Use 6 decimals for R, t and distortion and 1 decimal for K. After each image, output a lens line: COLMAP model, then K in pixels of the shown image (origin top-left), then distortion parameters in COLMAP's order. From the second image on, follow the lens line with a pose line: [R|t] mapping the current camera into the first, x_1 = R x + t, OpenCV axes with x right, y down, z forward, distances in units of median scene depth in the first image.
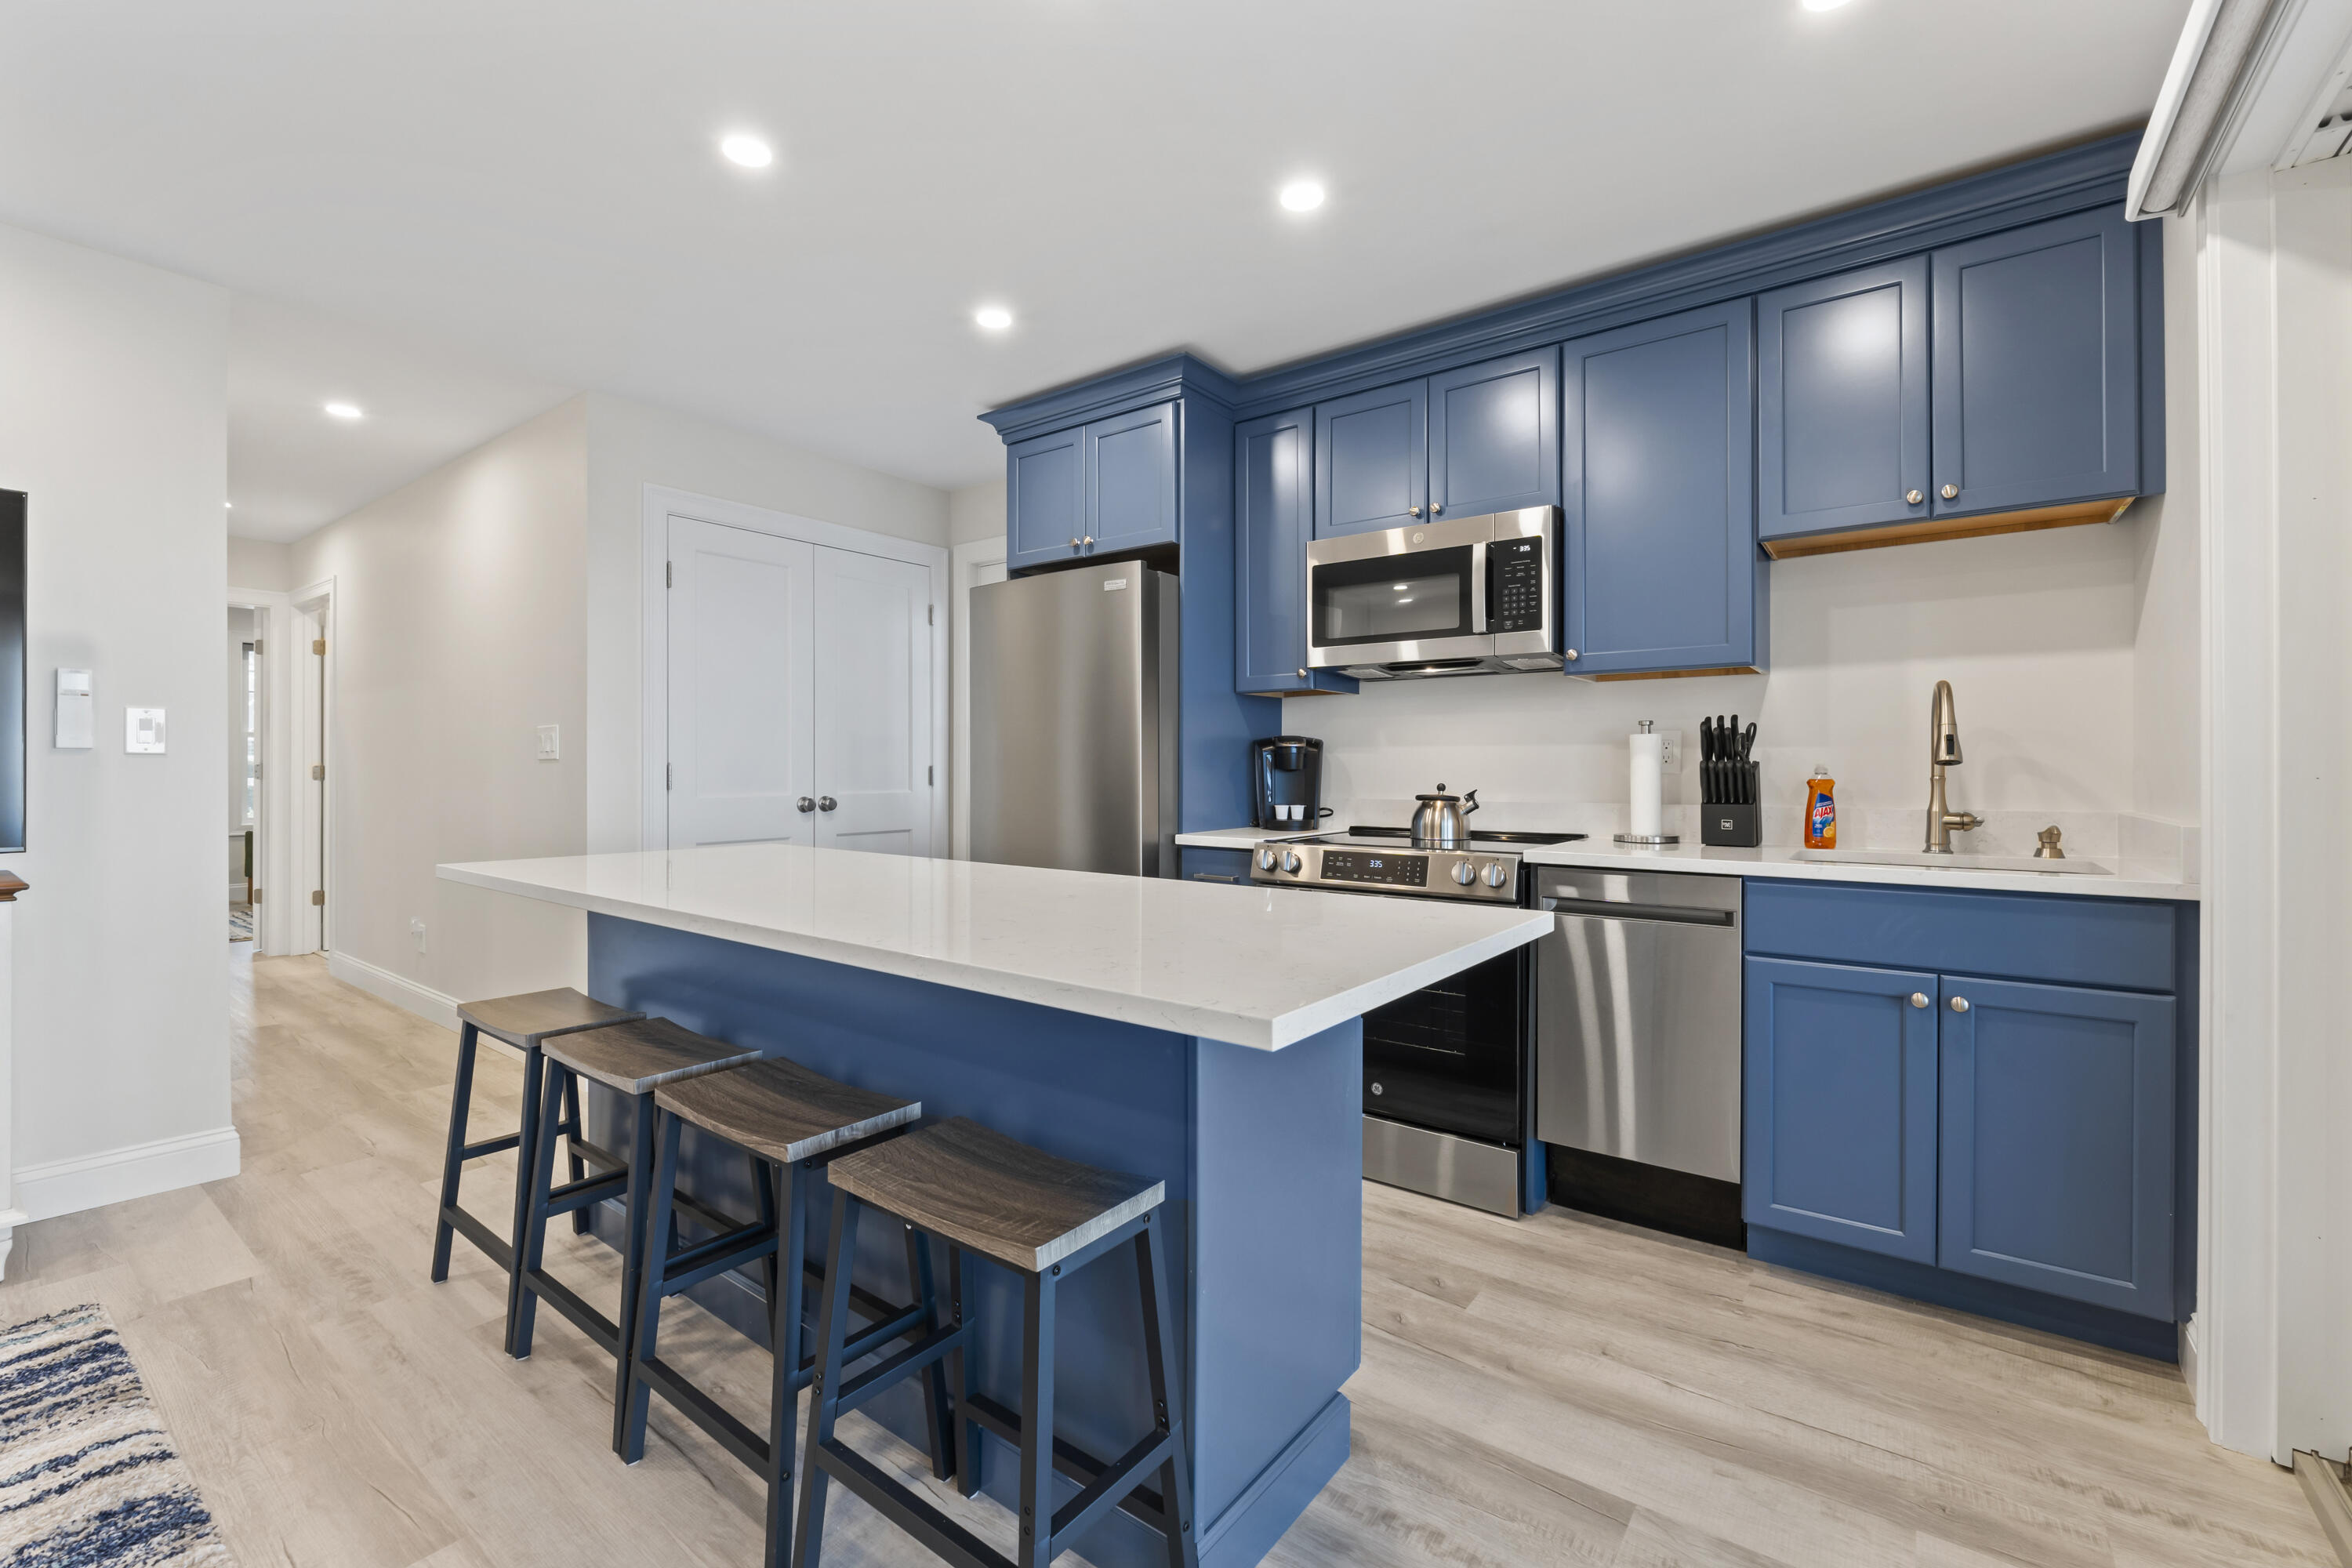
lens RADIAL K [[1002.2, 0, 1158.1], [0, 1002.2, 775.1], [0, 0, 1]] dist [-0.001208, -0.000220]
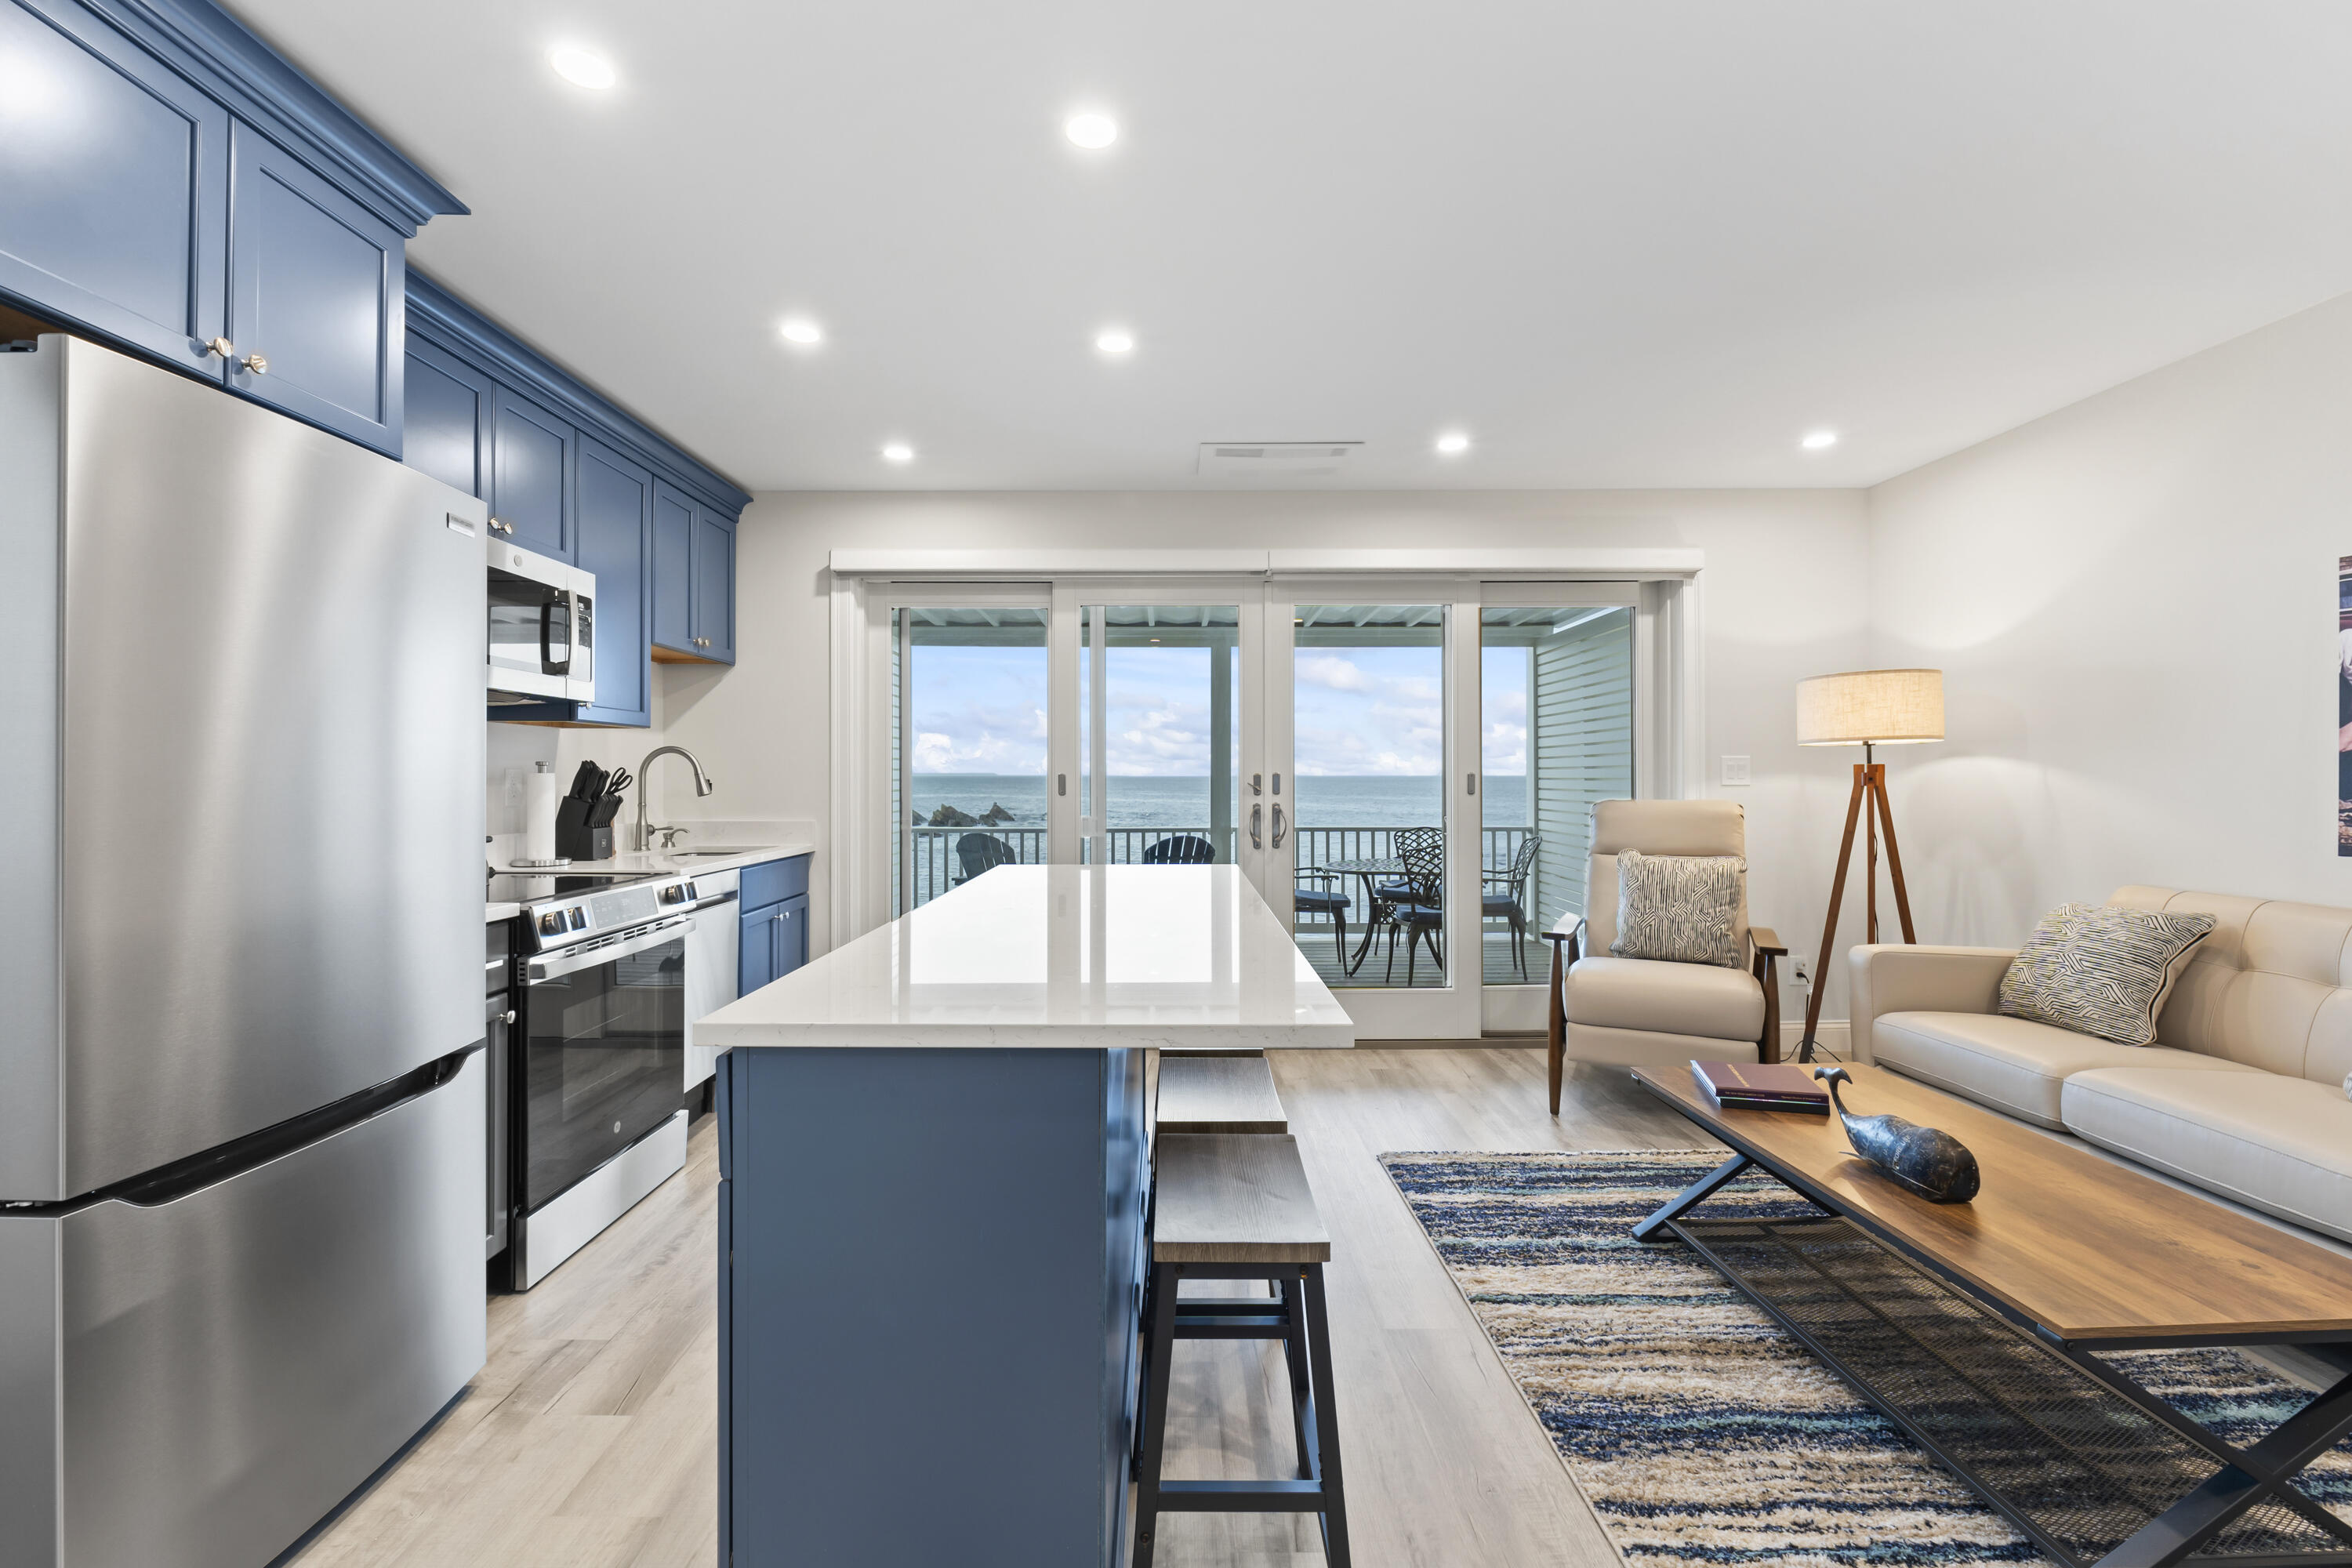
lens RADIAL K [[987.3, 0, 1164.1], [0, 987.3, 790.3], [0, 0, 1]] dist [-0.002151, 0.000096]
pose [[-0.617031, -0.007608, 0.786902, -0.888541], [-0.000200, 0.999955, 0.009511, -0.032630], [-0.786939, 0.005711, -0.617004, 1.167940]]
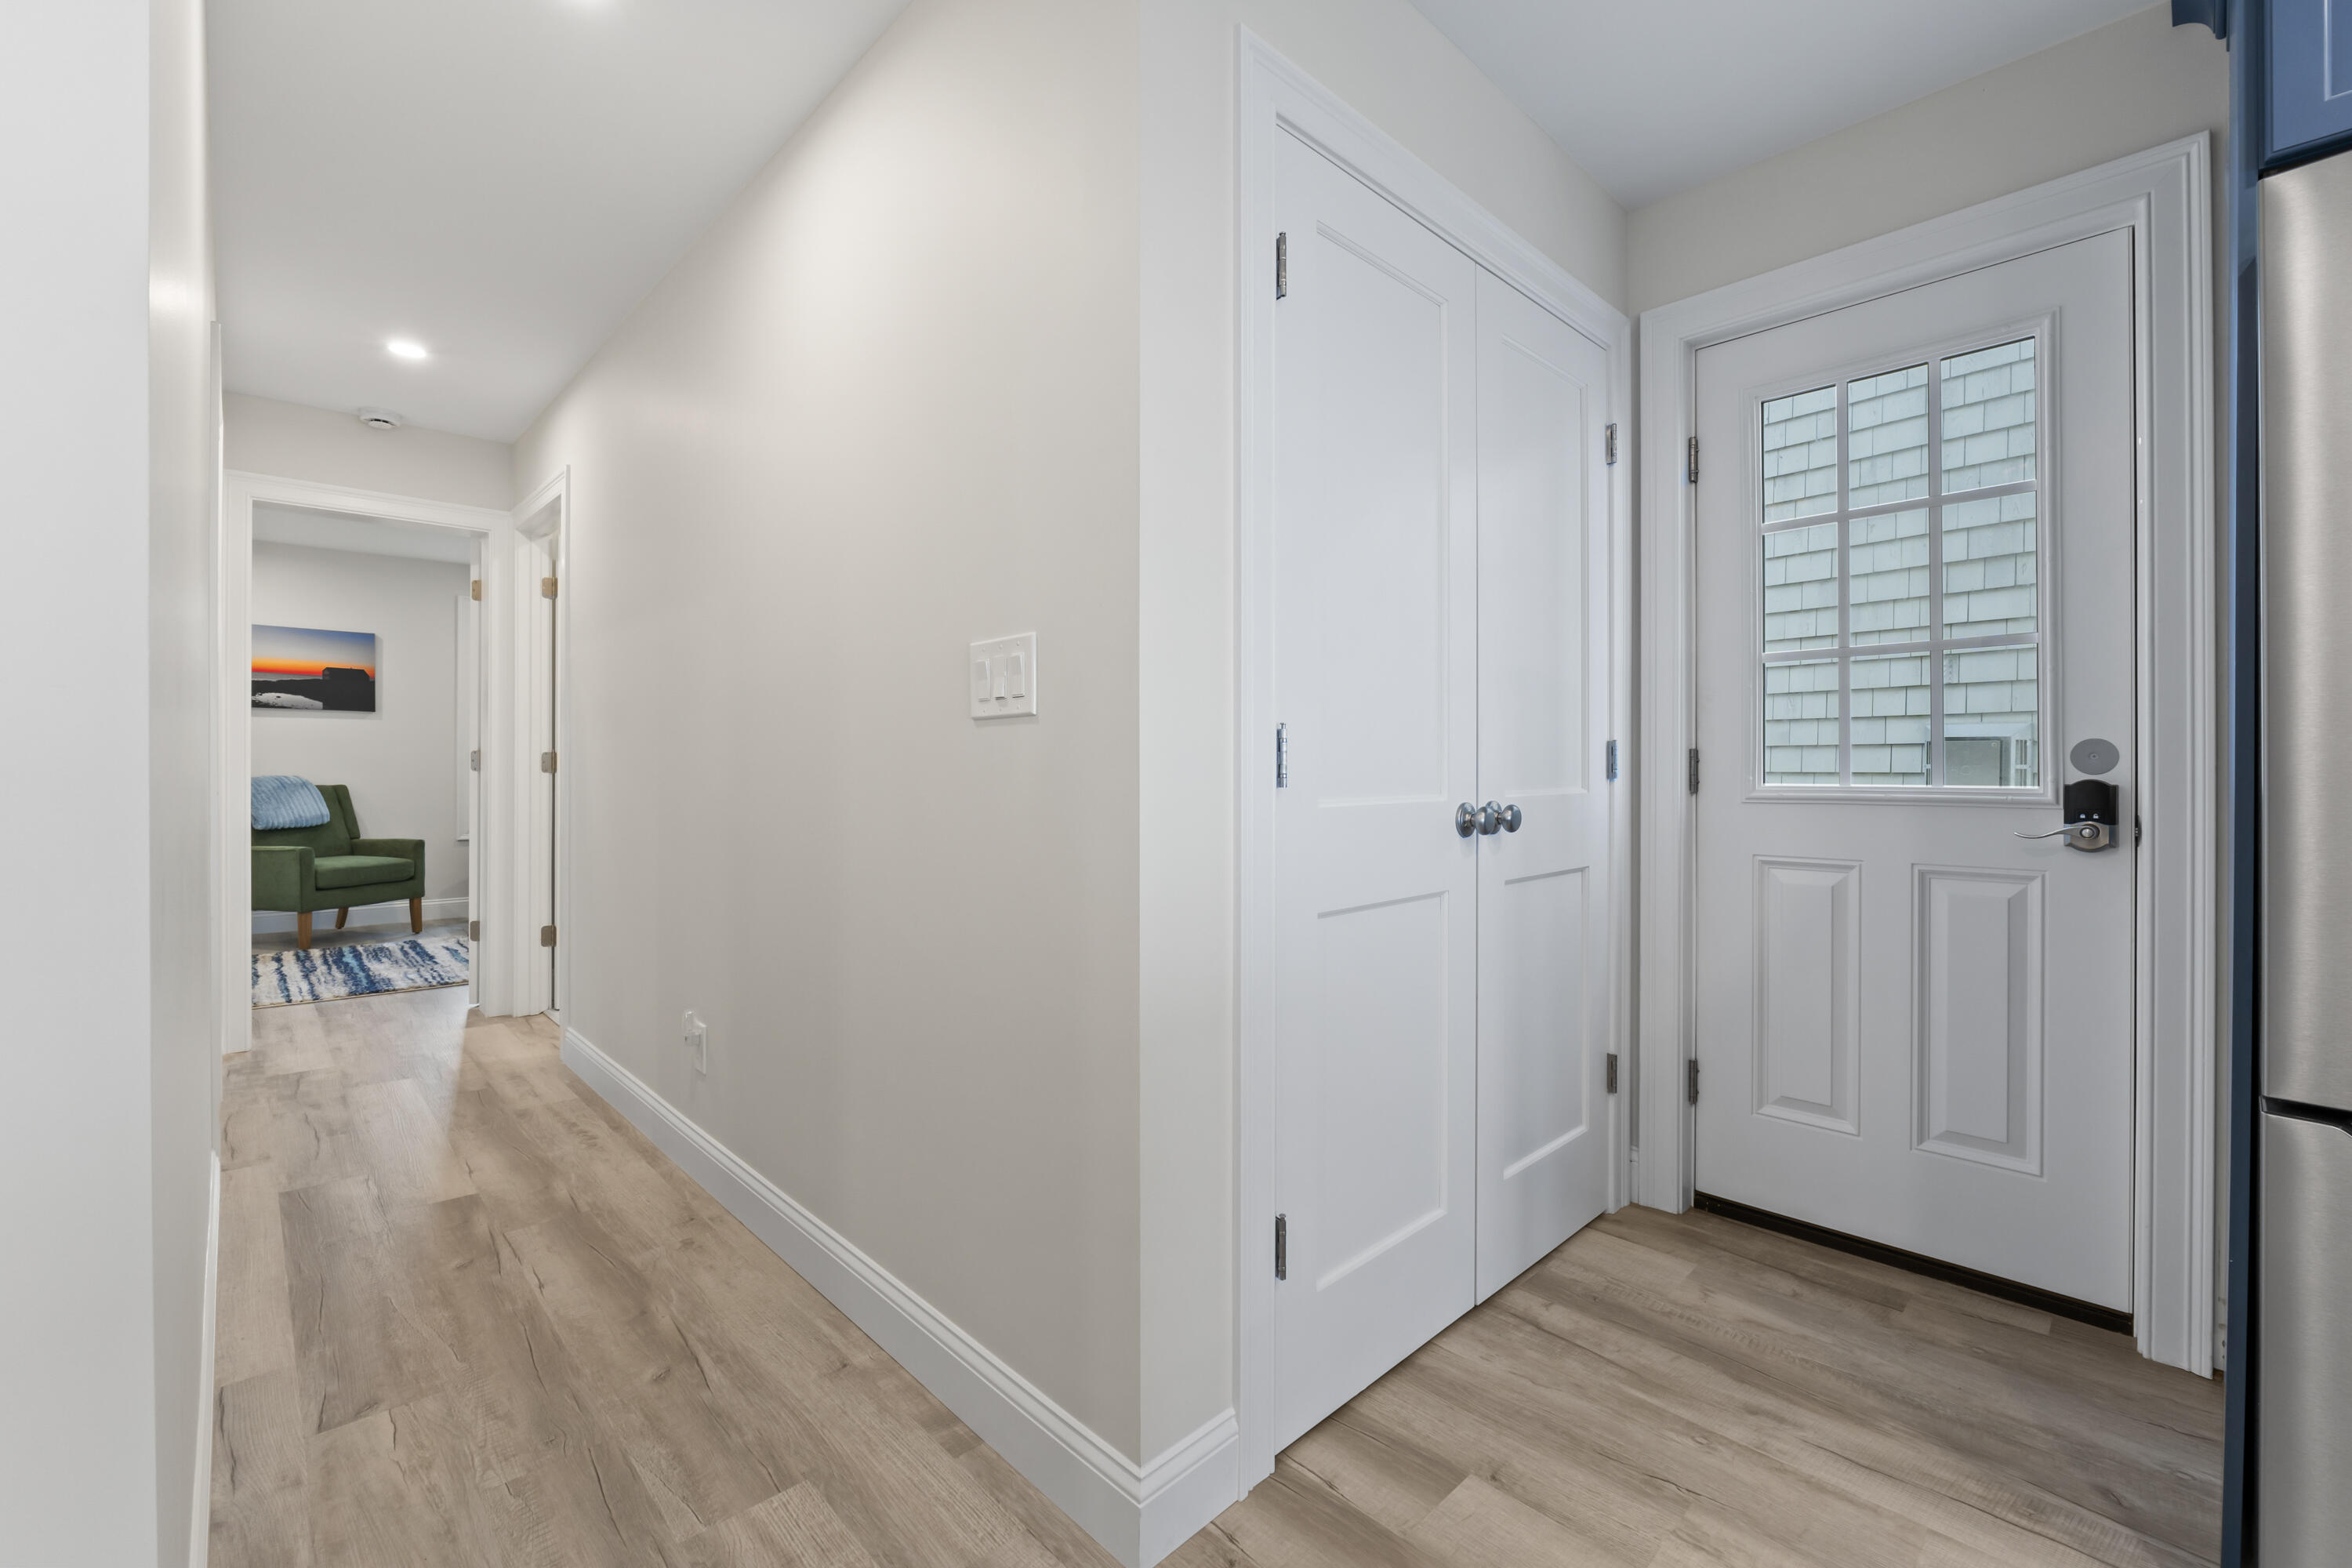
lens RADIAL K [[989.7, 0, 1169.0], [0, 989.7, 761.2], [0, 0, 1]] dist [-0.000562, -0.000011]
pose [[0.988969, -0.004885, -0.148041, -0.638161], [0.003452, 0.999945, -0.009940, 0.011052], [0.148081, 0.009319, 0.988931, 0.791682]]
